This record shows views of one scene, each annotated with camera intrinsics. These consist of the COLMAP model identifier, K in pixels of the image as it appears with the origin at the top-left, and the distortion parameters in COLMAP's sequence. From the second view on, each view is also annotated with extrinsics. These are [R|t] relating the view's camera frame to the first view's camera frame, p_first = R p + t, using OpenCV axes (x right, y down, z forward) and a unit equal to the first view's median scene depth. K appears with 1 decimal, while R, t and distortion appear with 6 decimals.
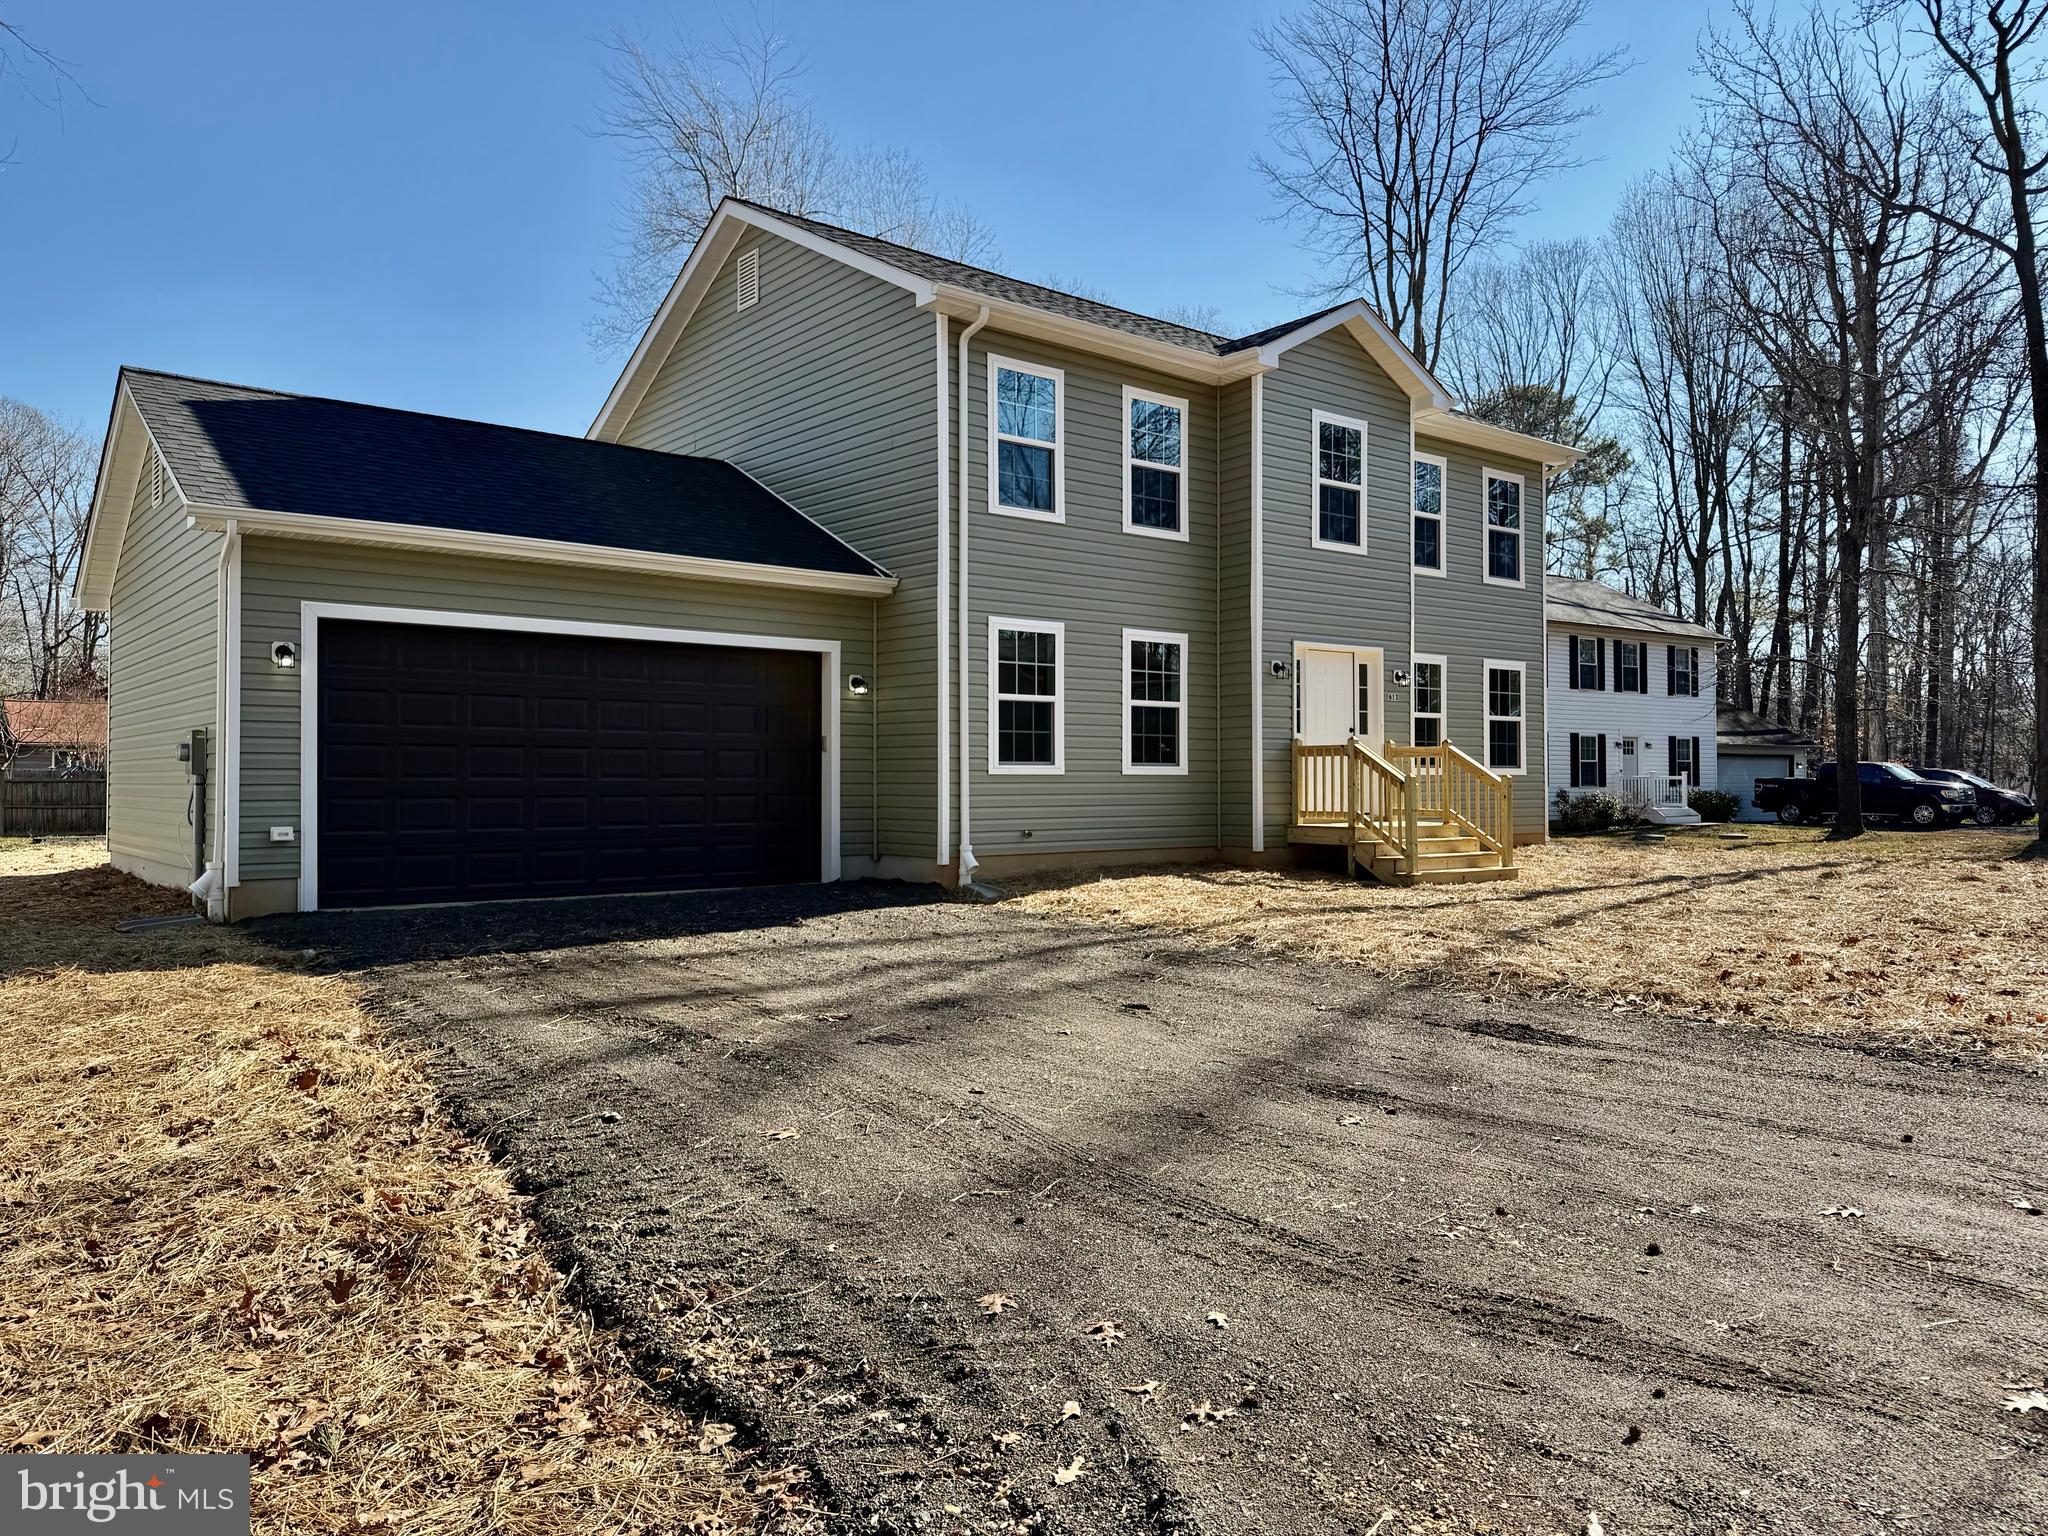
lens RADIAL K [[1432.0, 0, 1026.8], [0, 1432.0, 764.5], [0, 0, 1]] dist [0.103756, -0.194747]
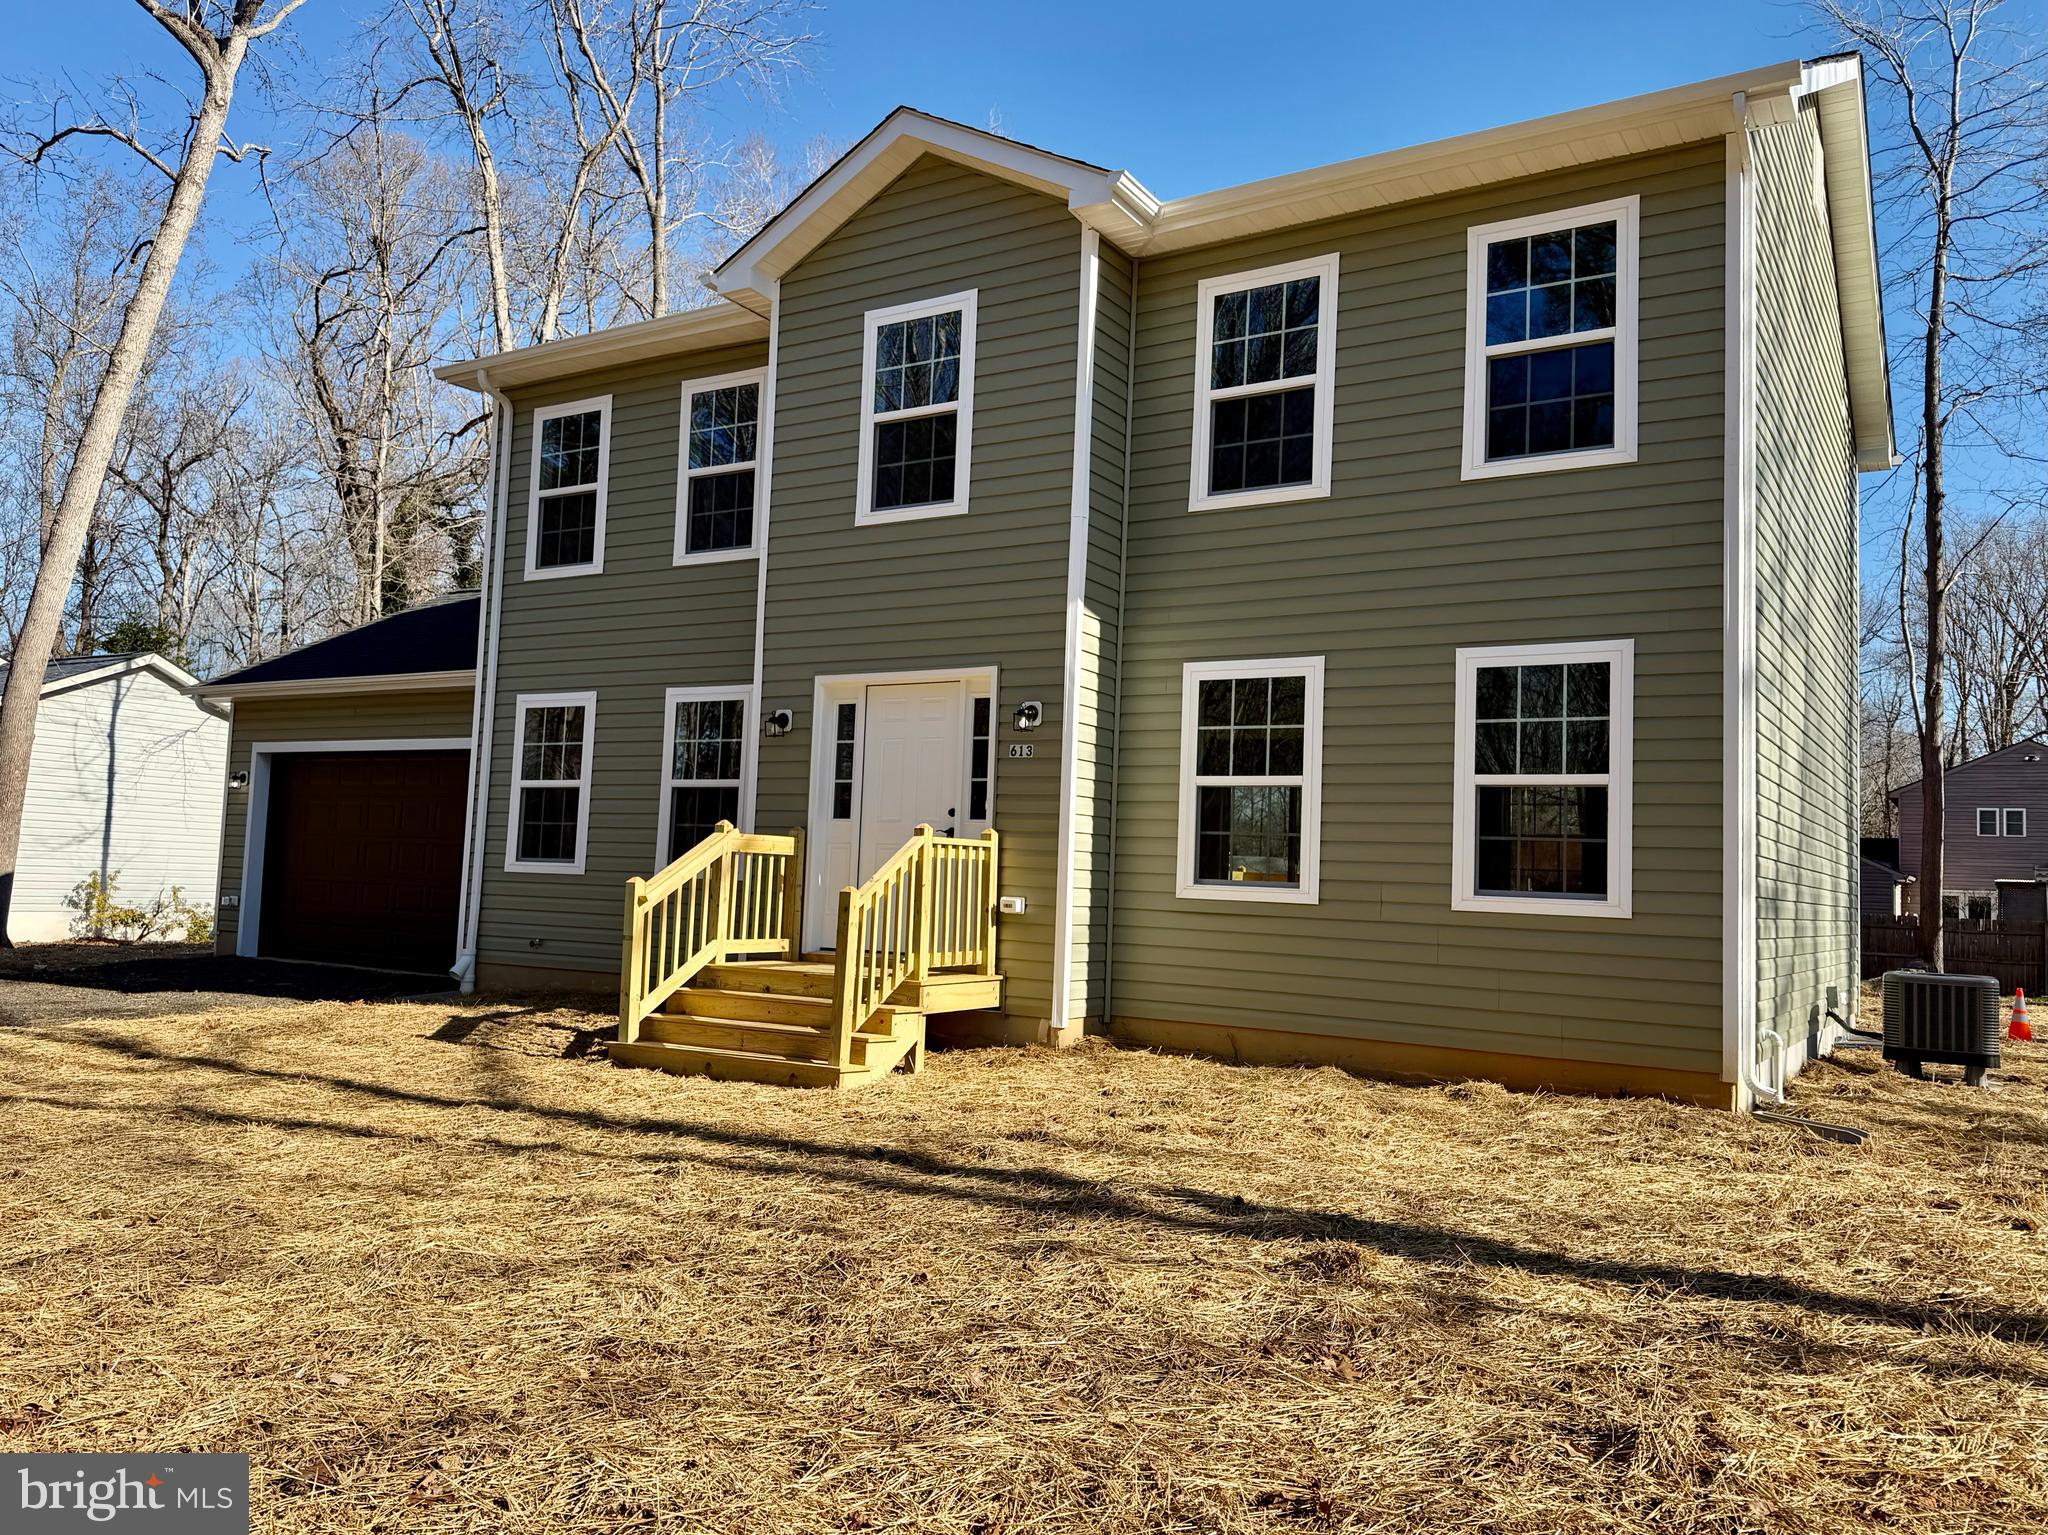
lens RADIAL K [[1515.3, 0, 1033.9], [0, 1515.3, 758.6], [0, 0, 1]] dist [0.151952, -0.282296]
pose [[0.343001, -0.053991, -0.937782, 0.847841], [-0.015181, 0.997898, -0.063004, -0.007090], [0.939212, 0.035847, 0.341460, 0.841581]]
